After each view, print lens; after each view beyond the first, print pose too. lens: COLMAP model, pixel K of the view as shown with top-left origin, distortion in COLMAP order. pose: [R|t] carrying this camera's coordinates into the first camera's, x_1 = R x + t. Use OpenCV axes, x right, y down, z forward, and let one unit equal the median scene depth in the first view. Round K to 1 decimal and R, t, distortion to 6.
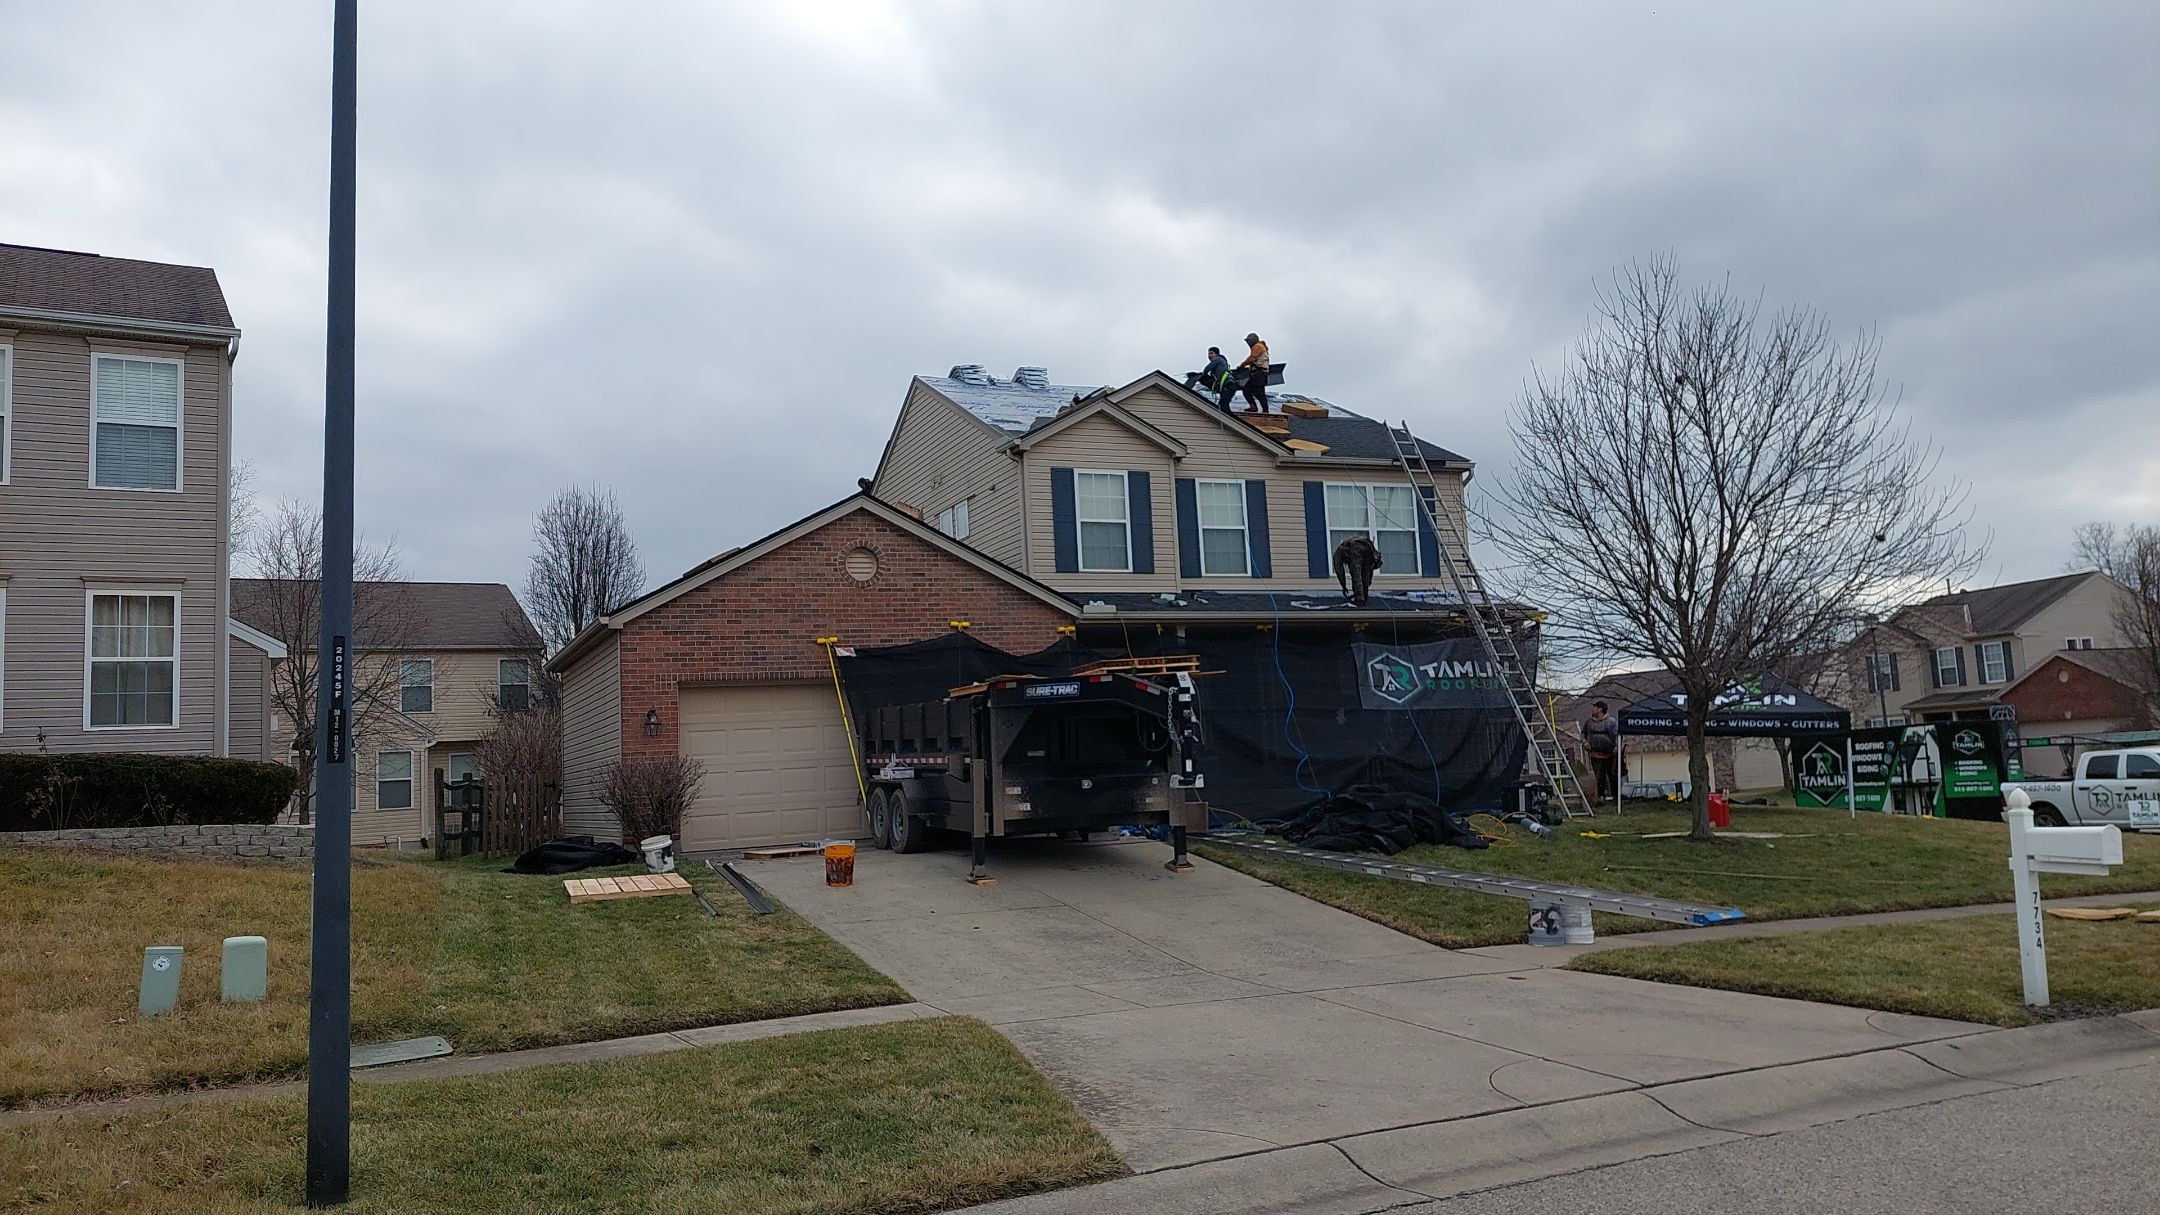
lens RADIAL K [[1623.5, 0, 1074.6], [0, 1623.5, 643.2], [0, 0, 1]] dist [0.111116, -0.142331]
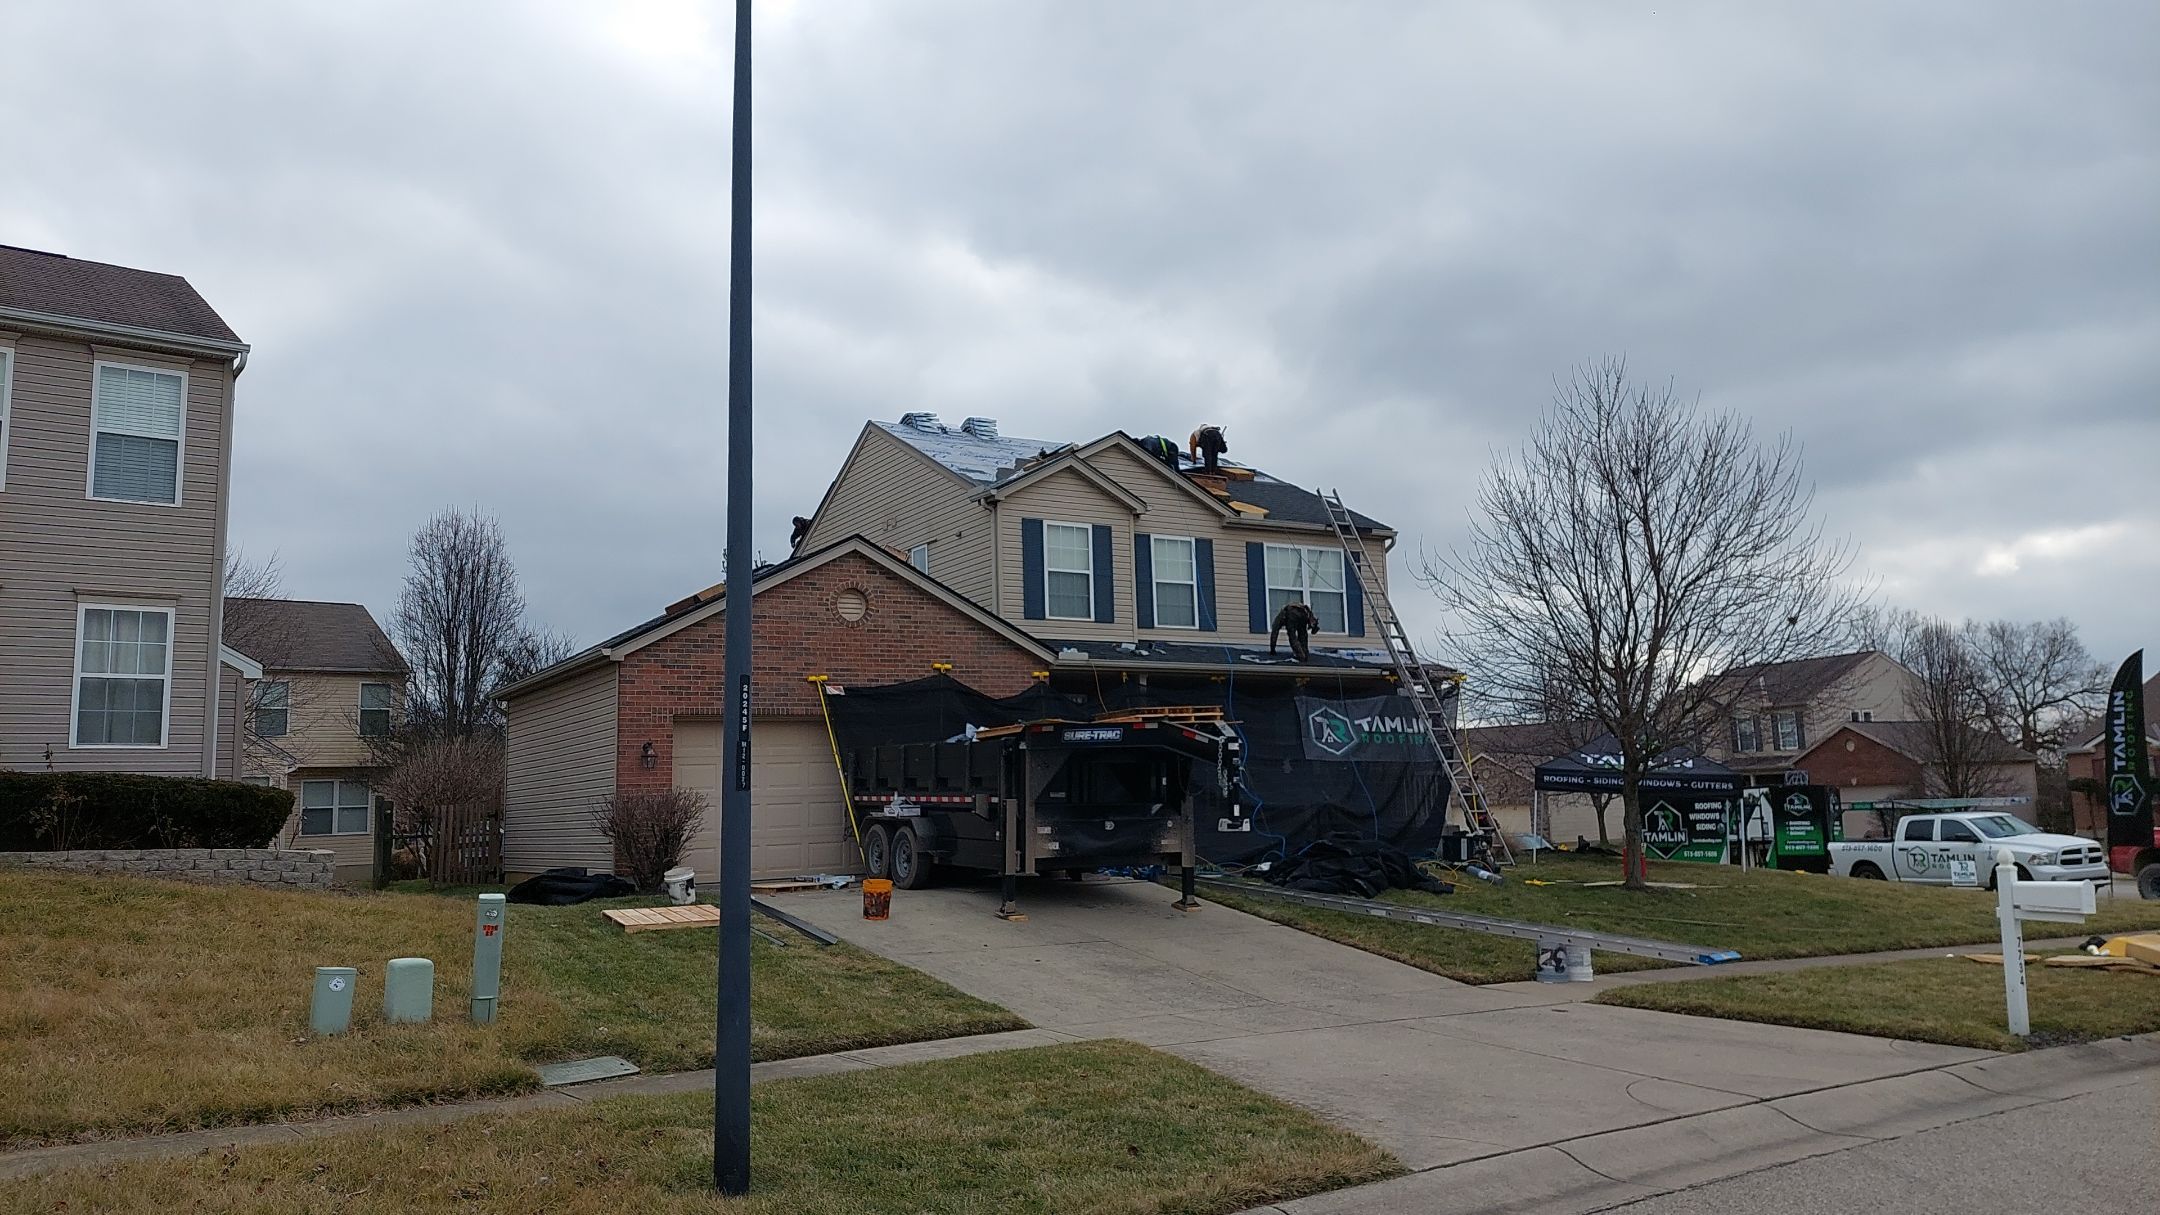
lens RADIAL K [[1641.7, 0, 1080.0], [0, 1641.7, 607.5], [0, 0, 1]] dist [0.093117, -0.111078]
pose [[0.989433, 0.039887, 0.139400, -0.135276], [-0.033341, 0.998243, -0.048982, -0.000914], [-0.141109, 0.043817, 0.989024, -0.044946]]
